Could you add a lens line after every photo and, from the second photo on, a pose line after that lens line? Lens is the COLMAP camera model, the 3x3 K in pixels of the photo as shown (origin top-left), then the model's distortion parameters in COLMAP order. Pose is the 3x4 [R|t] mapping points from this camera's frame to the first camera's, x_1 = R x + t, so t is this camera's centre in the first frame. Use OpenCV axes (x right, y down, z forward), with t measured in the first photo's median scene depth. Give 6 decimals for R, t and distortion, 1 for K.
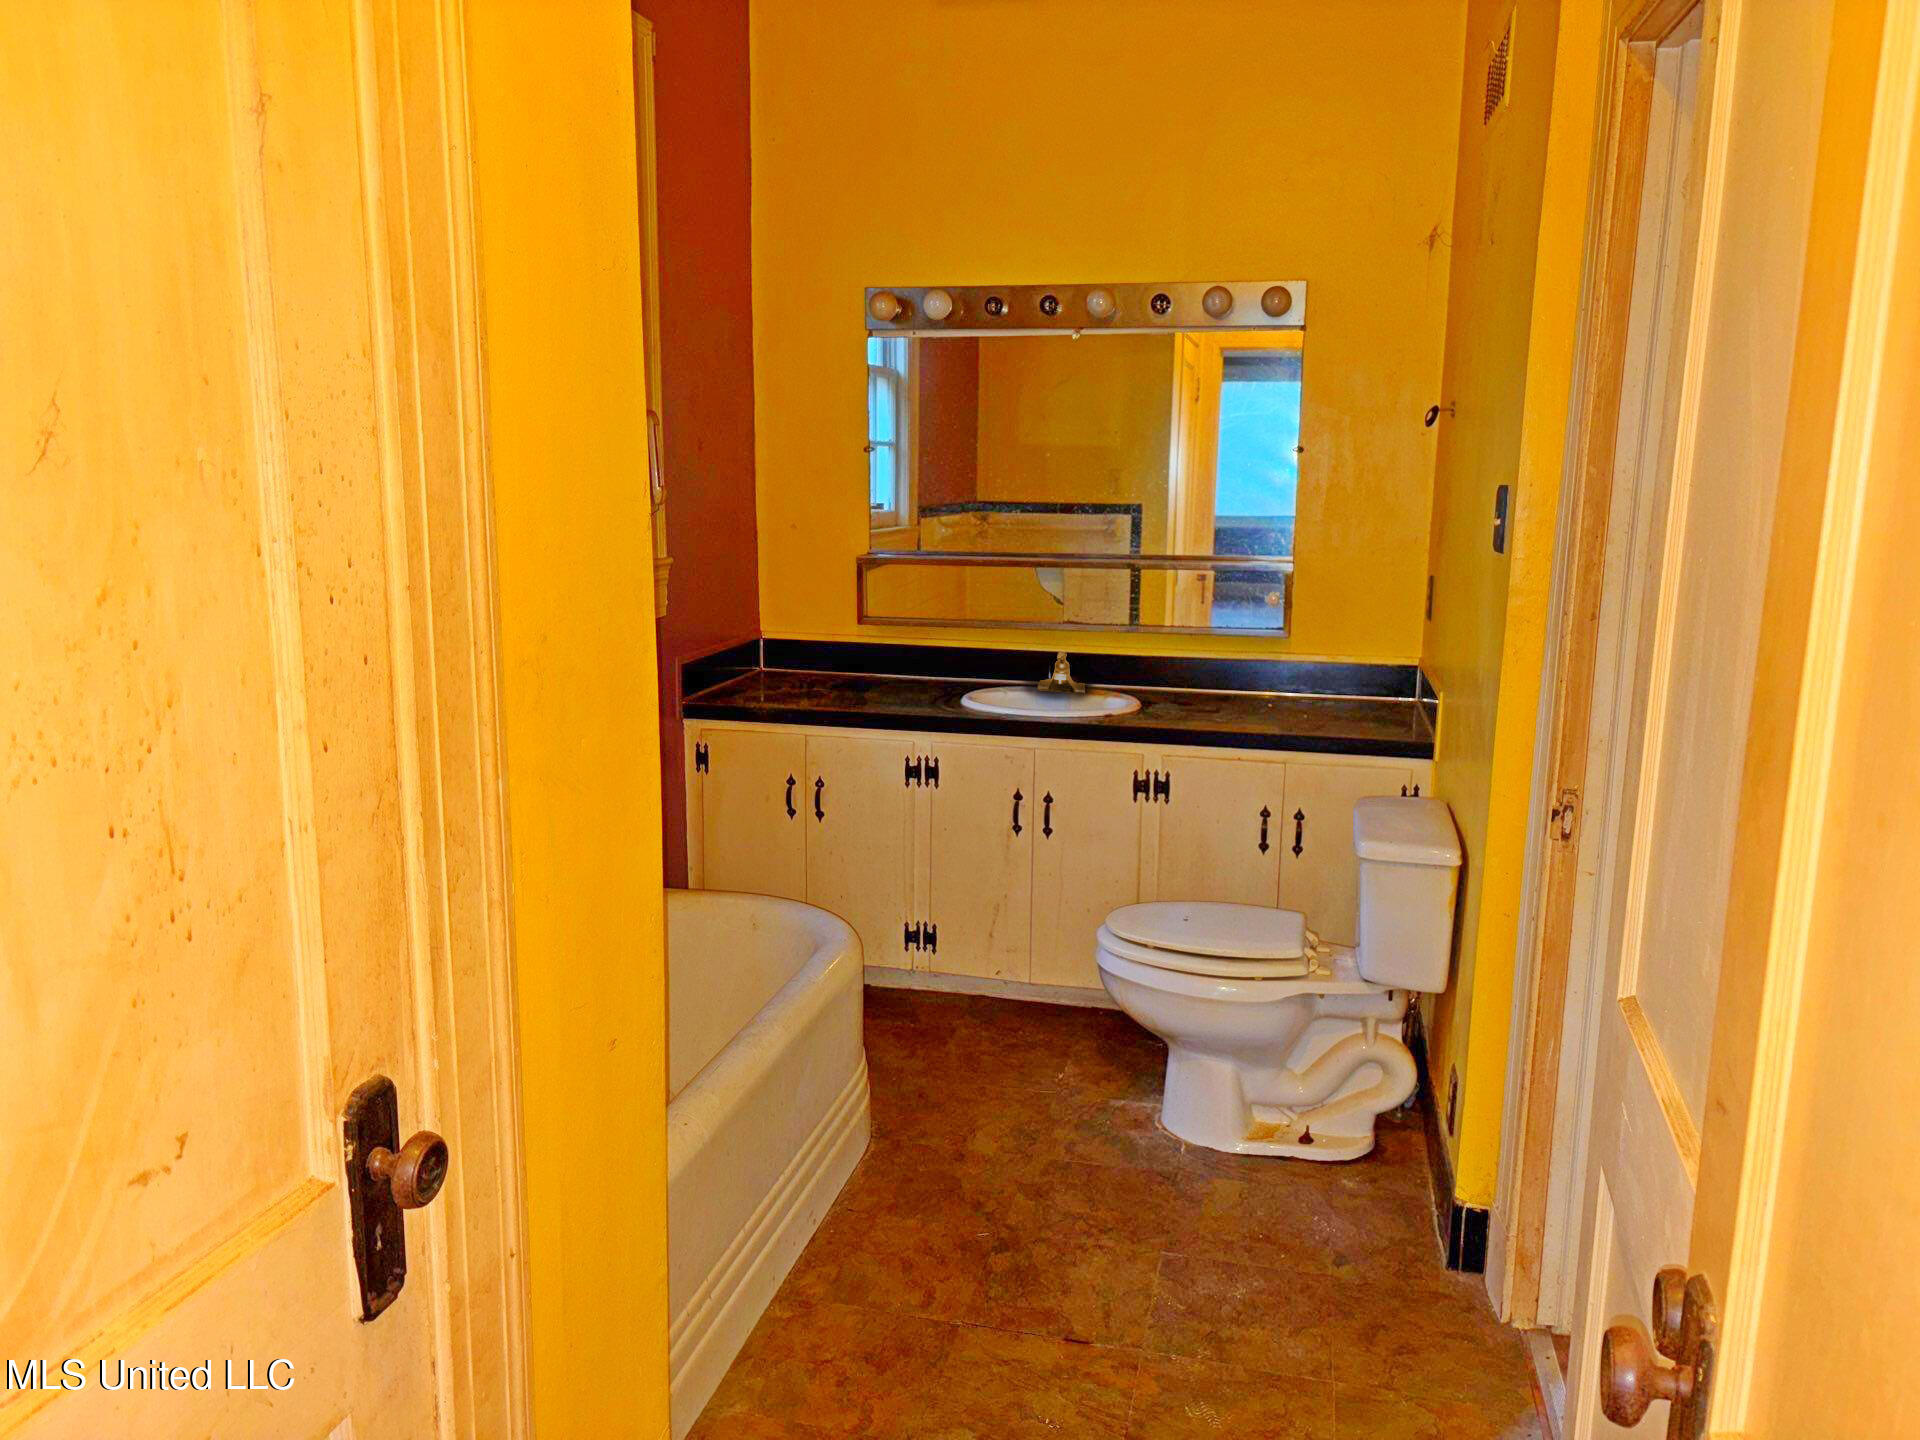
lens RADIAL K [[1458.3, 0, 954.9], [0, 1458.3, 730.1], [0, 0, 1]] dist [0.071079, -0.065339]
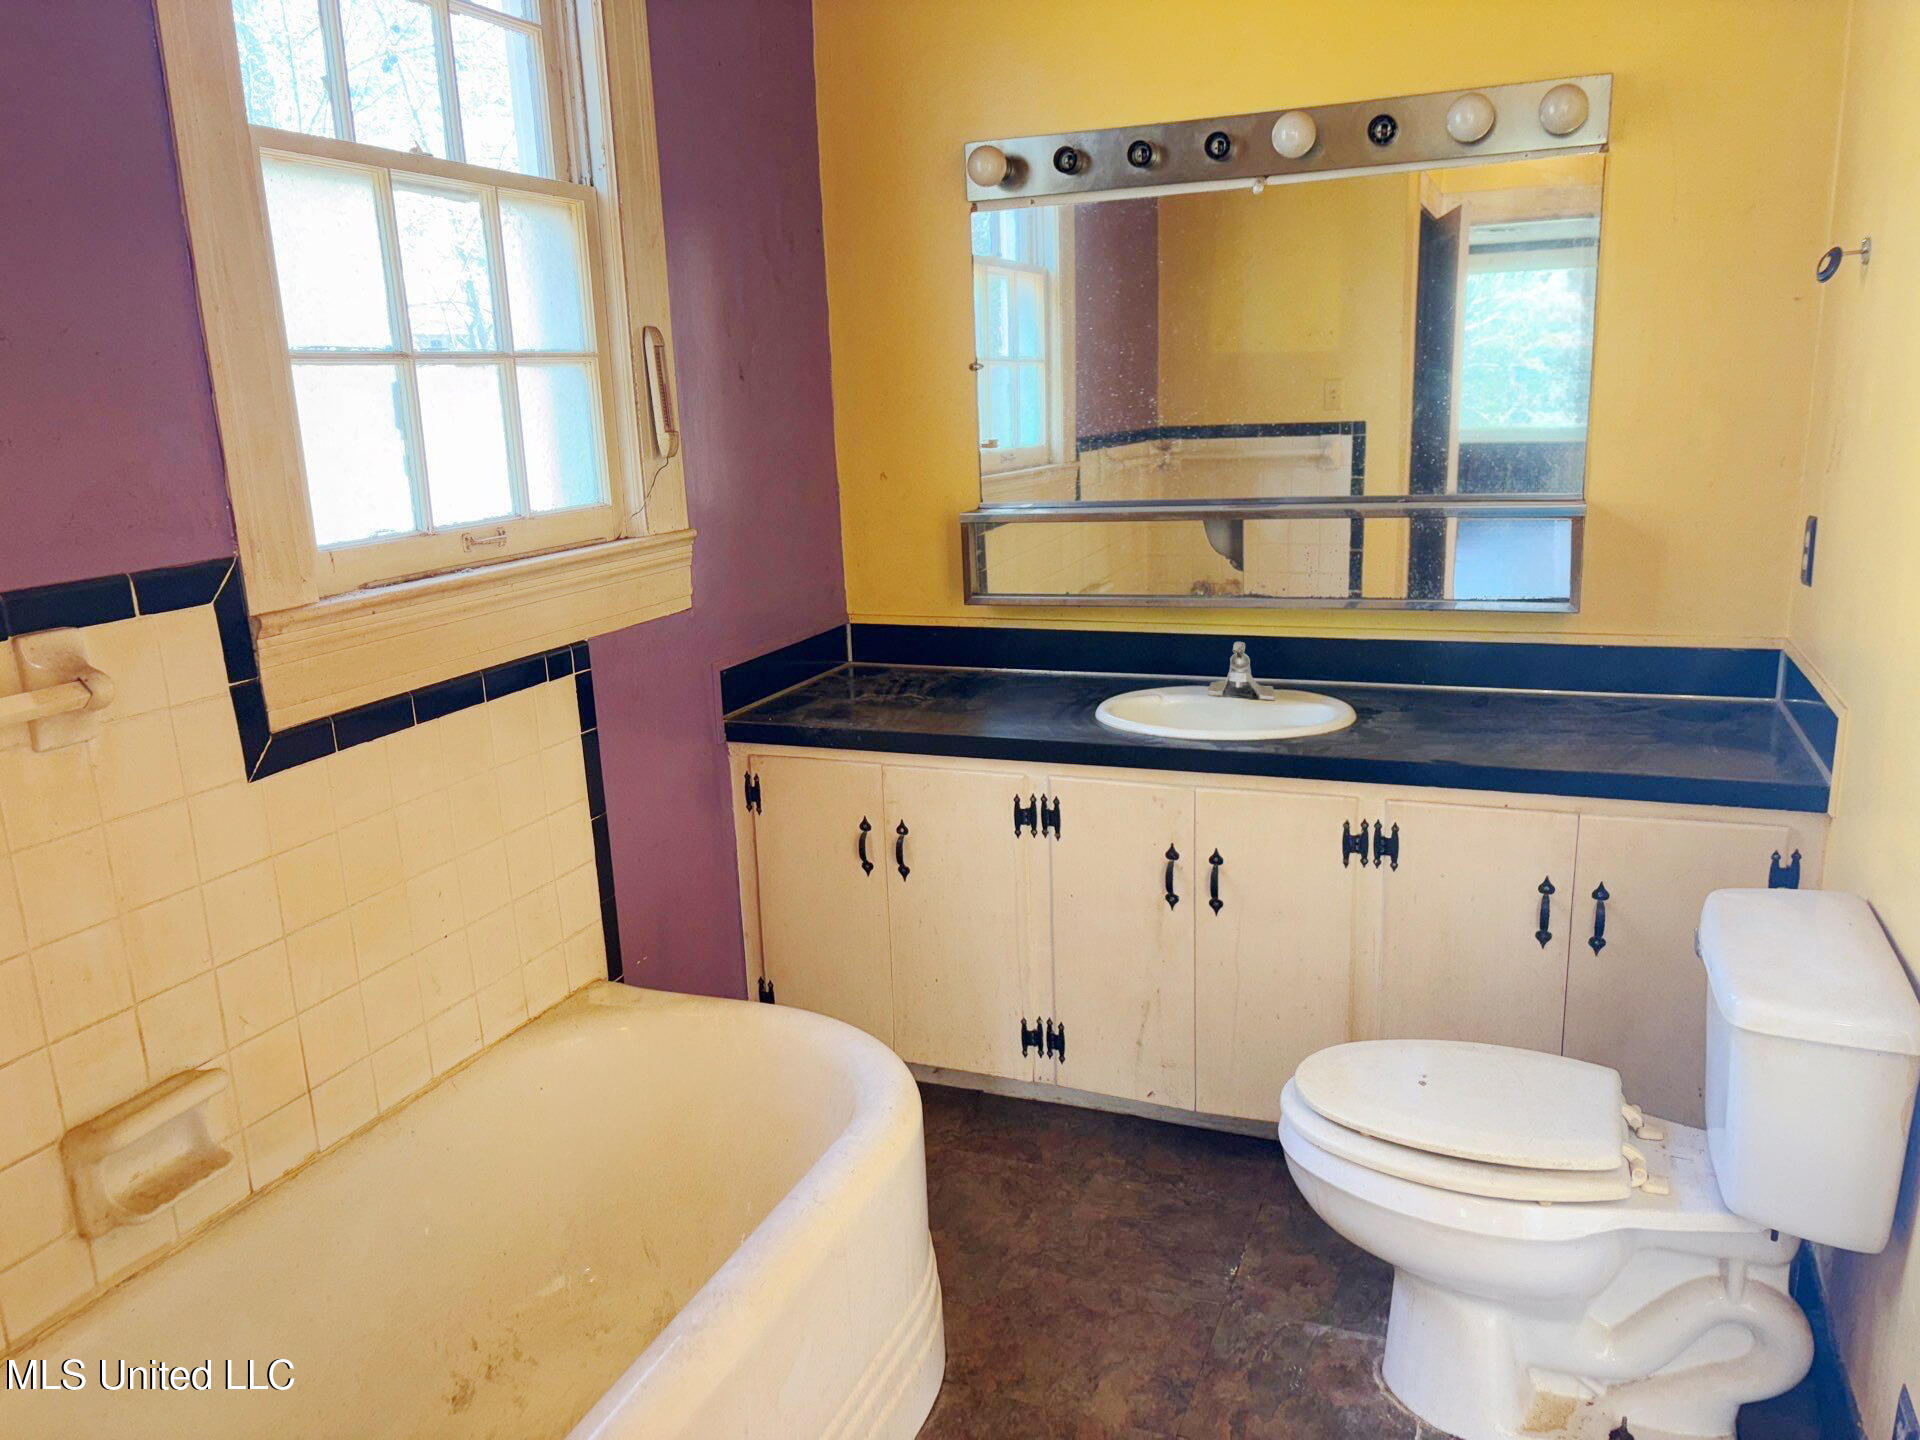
lens RADIAL K [[1458.3, 0, 954.9], [0, 1458.3, 730.1], [0, 0, 1]] dist [0.071079, -0.065339]
pose [[0.987491, -0.011026, -0.157288, 0.050386], [0.018832, 0.998659, 0.048229, -0.049187], [0.156546, -0.050587, 0.986374, 0.285418]]
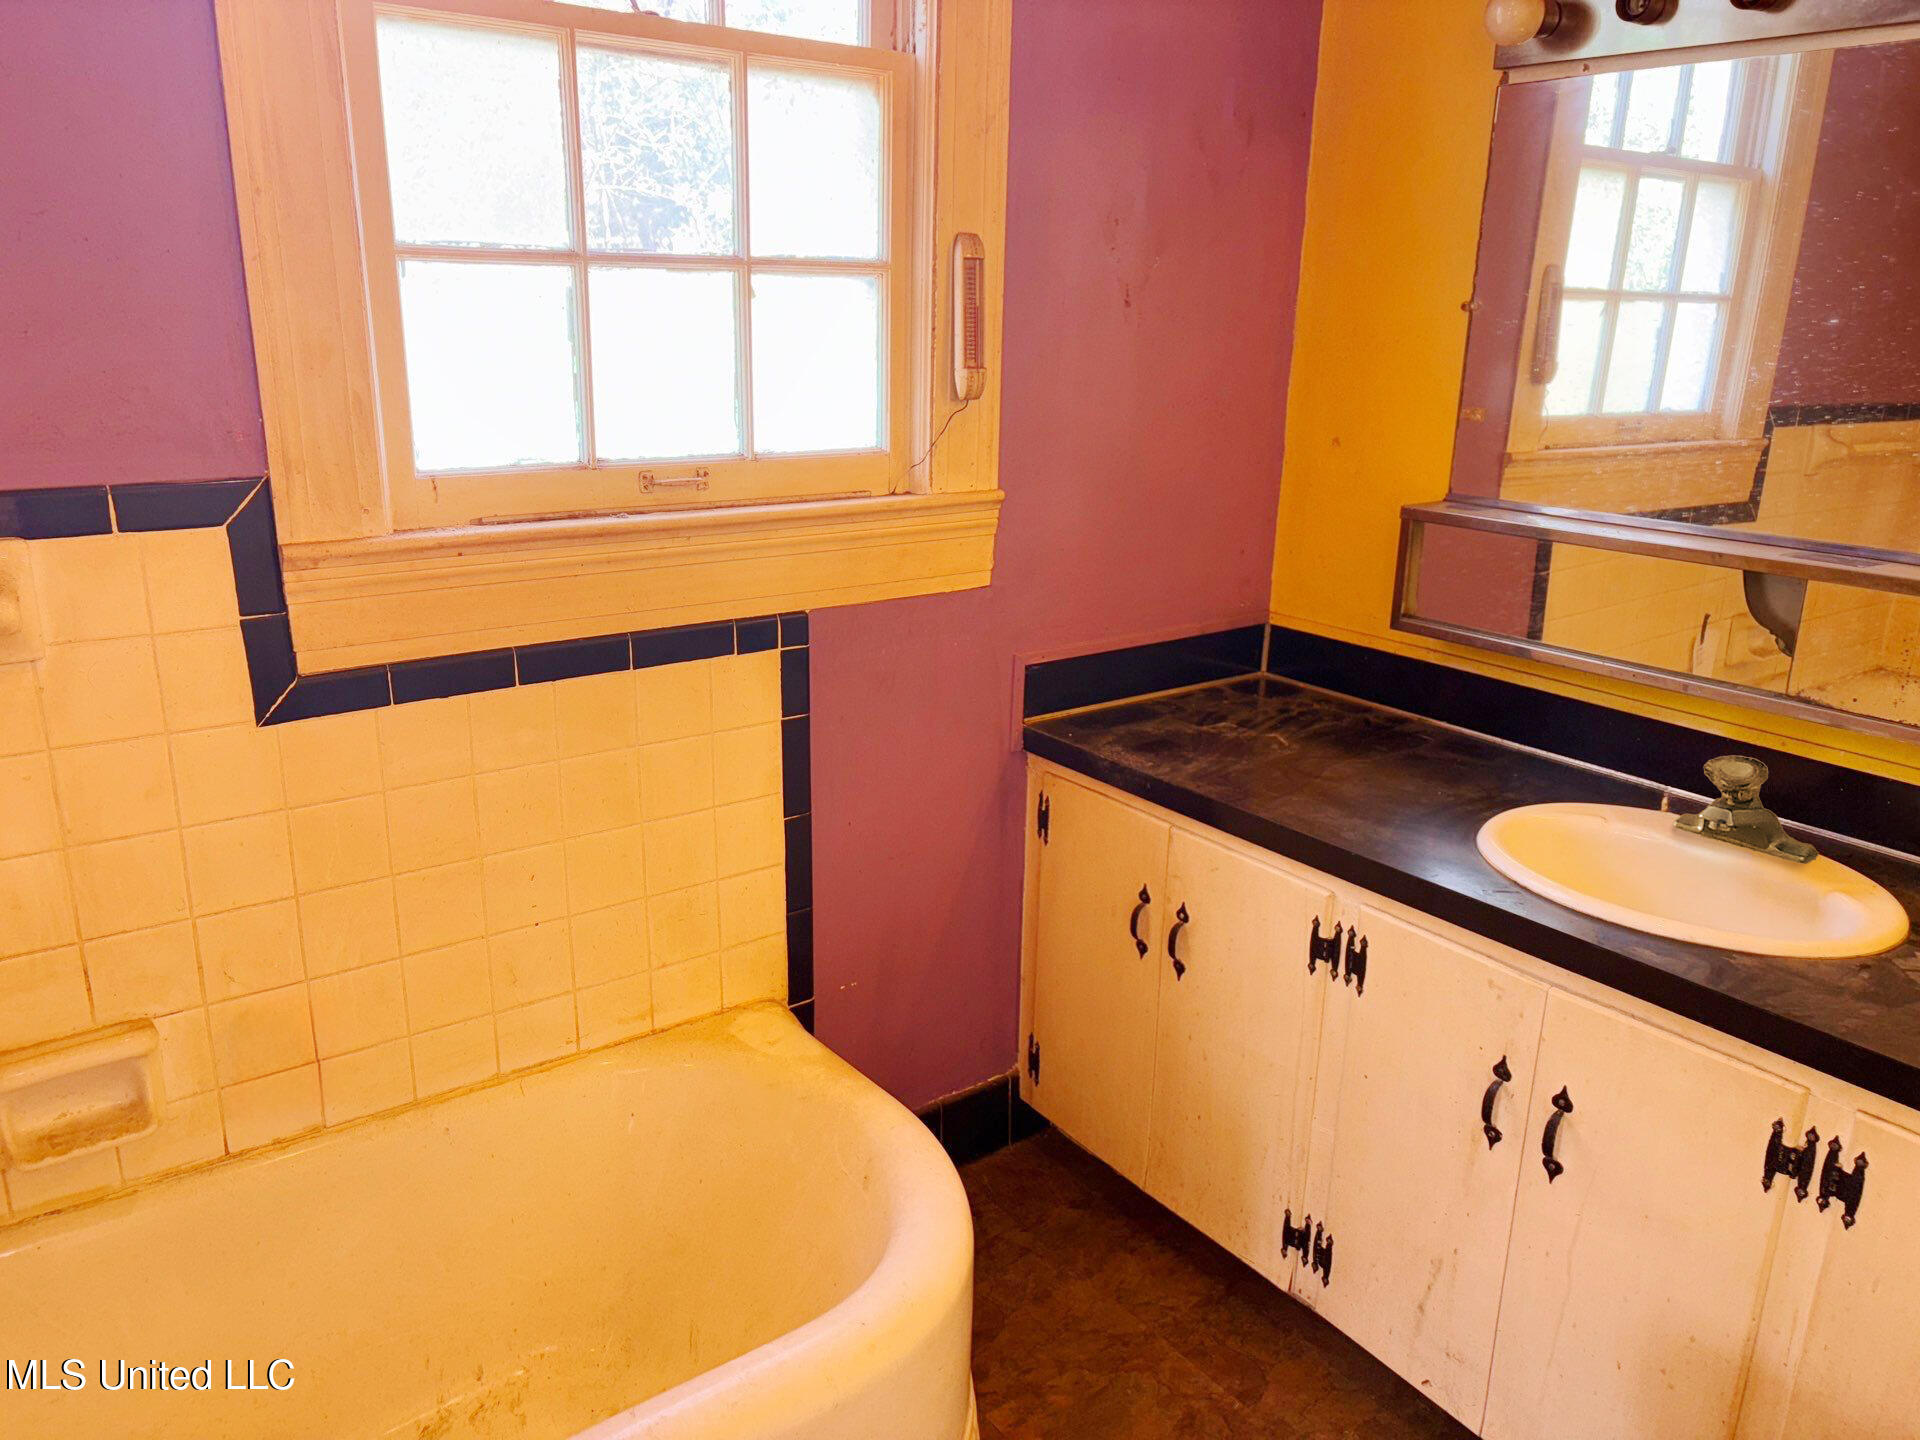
lens RADIAL K [[1458.3, 0, 954.9], [0, 1458.3, 730.1], [0, 0, 1]] dist [0.071079, -0.065339]
pose [[0.766713, 0.192612, -0.612415, 0.173124], [-0.134675, 0.980962, 0.139917, -0.101477], [0.627705, -0.024799, 0.778056, 0.516355]]
